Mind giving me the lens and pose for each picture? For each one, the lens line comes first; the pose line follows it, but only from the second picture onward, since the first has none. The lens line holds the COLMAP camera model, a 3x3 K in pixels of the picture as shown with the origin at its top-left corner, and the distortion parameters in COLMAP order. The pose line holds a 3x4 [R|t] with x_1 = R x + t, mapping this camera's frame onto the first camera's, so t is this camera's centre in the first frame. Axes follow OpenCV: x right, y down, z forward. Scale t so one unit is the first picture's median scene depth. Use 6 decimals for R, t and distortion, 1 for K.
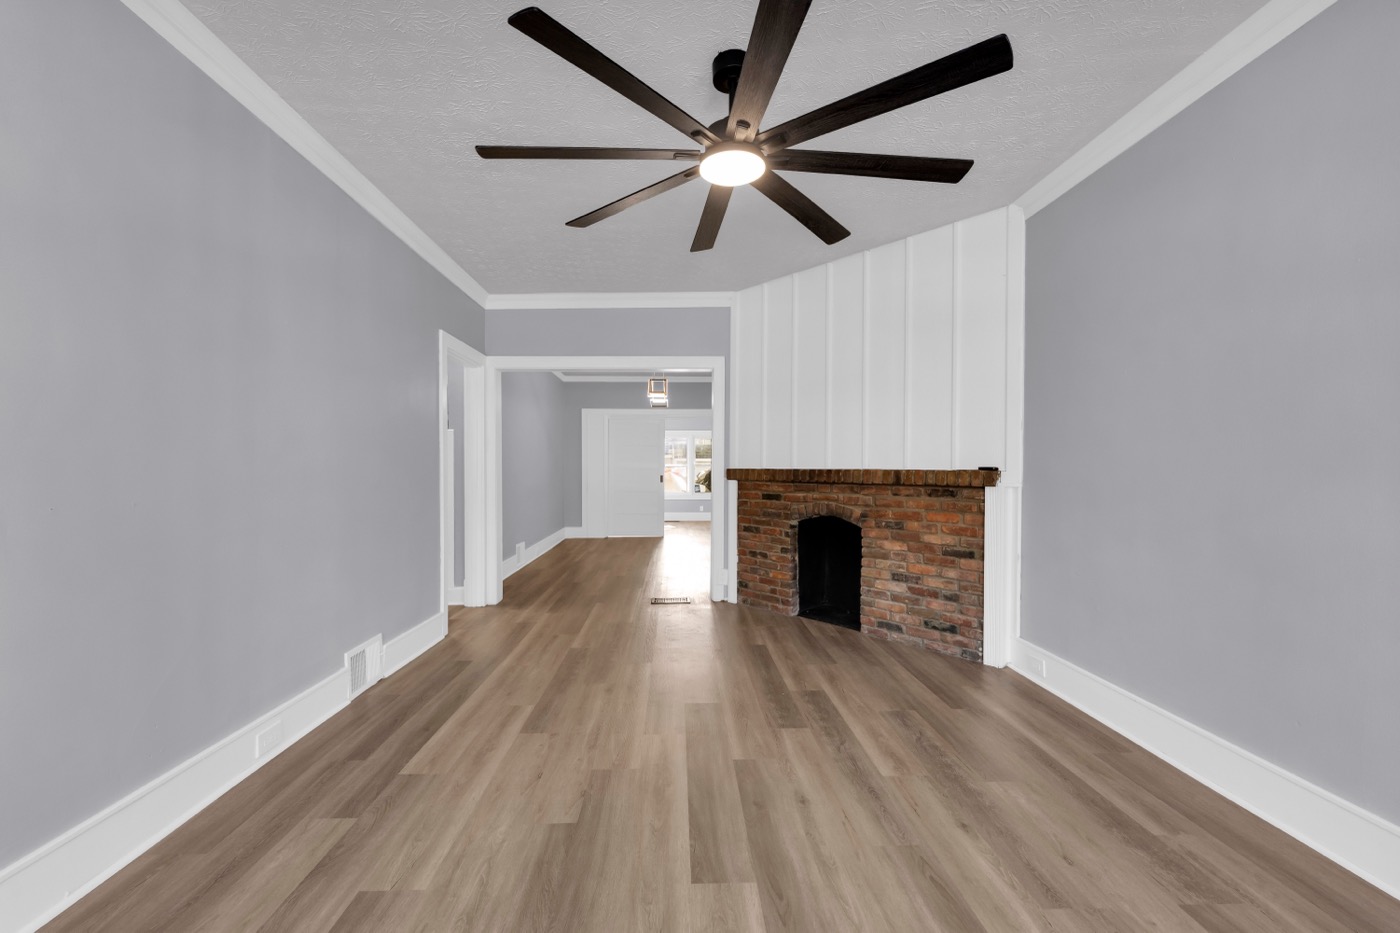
lens RADIAL K [[561.6, 0, 692.7], [0, 561.6, 478.2], [0, 0, 1]] dist [0.000000, 0.000103]
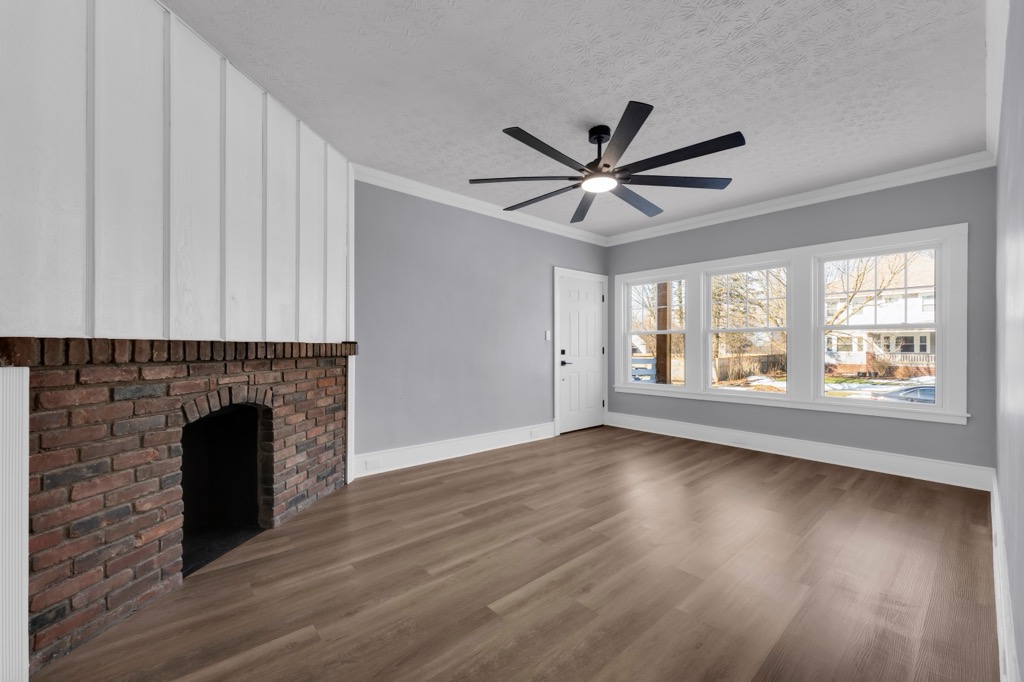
lens RADIAL K [[413.8, 0, 504.3], [0, 413.8, 346.8], [0, 0, 1]] dist [-0.001232, -0.000294]
pose [[-0.630407, -0.004367, 0.776252, -0.550262], [0.008747, 0.999881, 0.012728, -0.017031], [-0.776215, 0.014813, -0.630294, 1.440244]]
